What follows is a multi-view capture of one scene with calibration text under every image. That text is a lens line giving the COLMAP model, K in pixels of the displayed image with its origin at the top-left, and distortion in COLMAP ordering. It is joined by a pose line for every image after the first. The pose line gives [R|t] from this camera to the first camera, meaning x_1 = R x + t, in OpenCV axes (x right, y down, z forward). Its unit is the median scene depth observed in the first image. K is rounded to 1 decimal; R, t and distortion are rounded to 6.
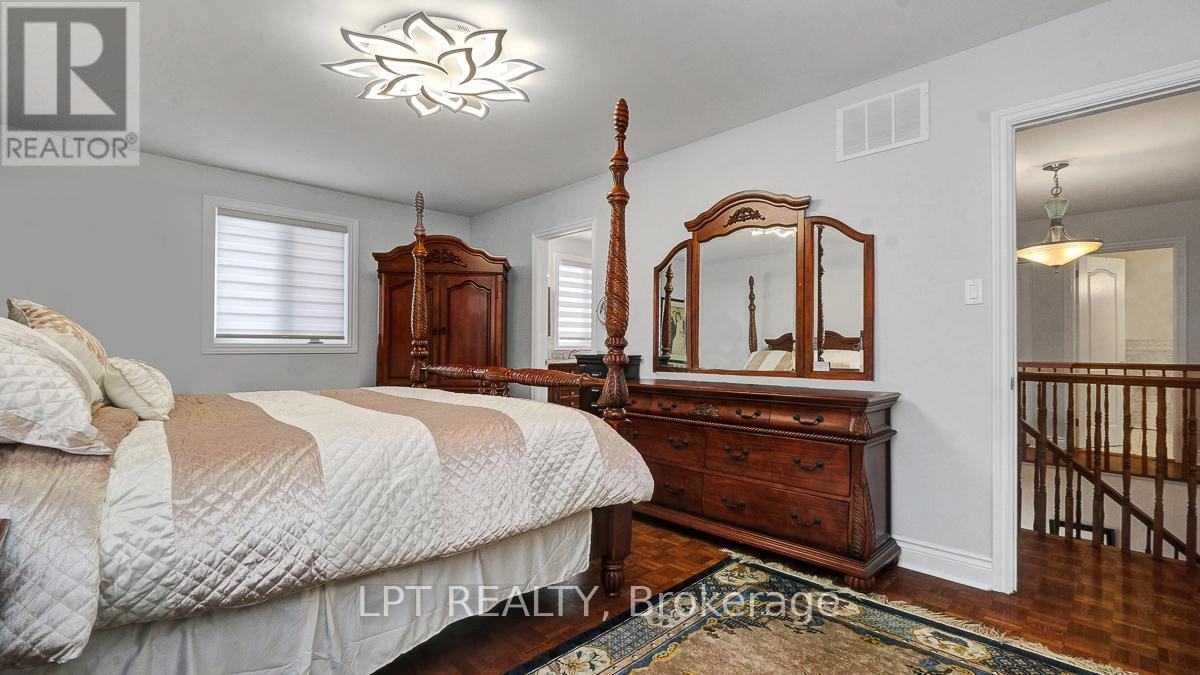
lens RADIAL K [[536.5, 0, 600.3], [0, 536.5, 341.1], [0, 0, 1]] dist [-0.002524, -0.002204]
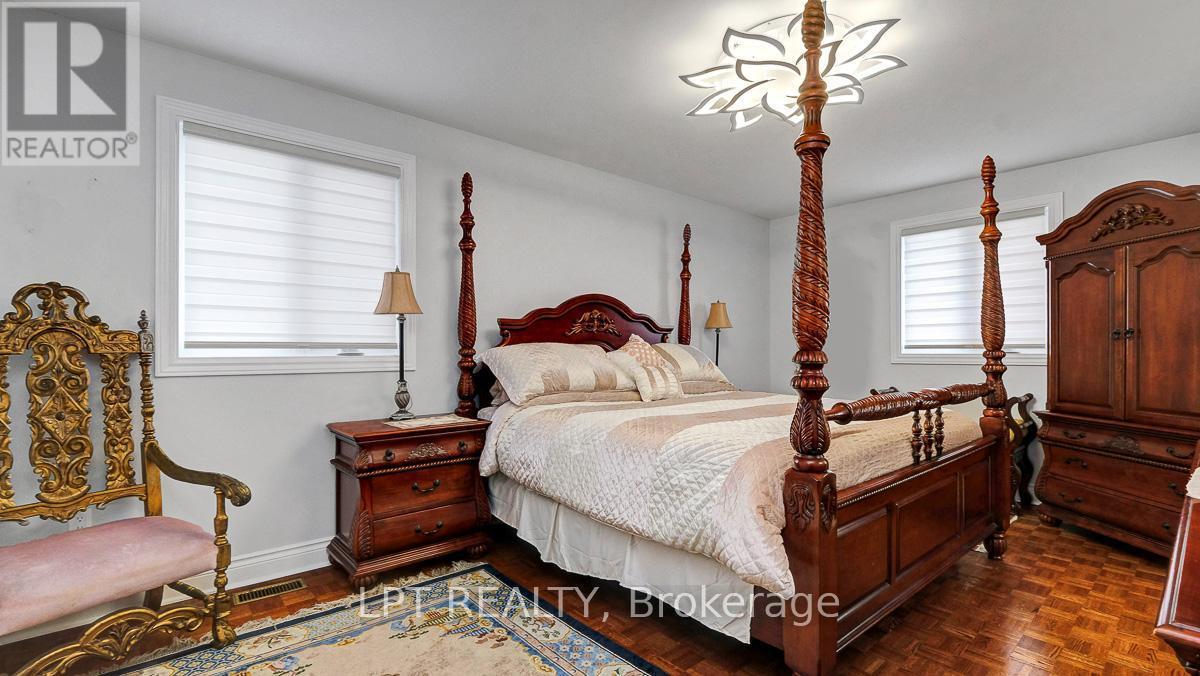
lens RADIAL K [[536.5, 0, 599.8], [0, 536.5, 356.7], [0, 0, 1]] dist [-0.002524, -0.002204]
pose [[-0.073915, 0.007986, -0.997233, 0.447998], [0.016927, 0.999834, 0.006752, -0.007266], [0.997121, -0.016381, -0.074038, 0.472052]]
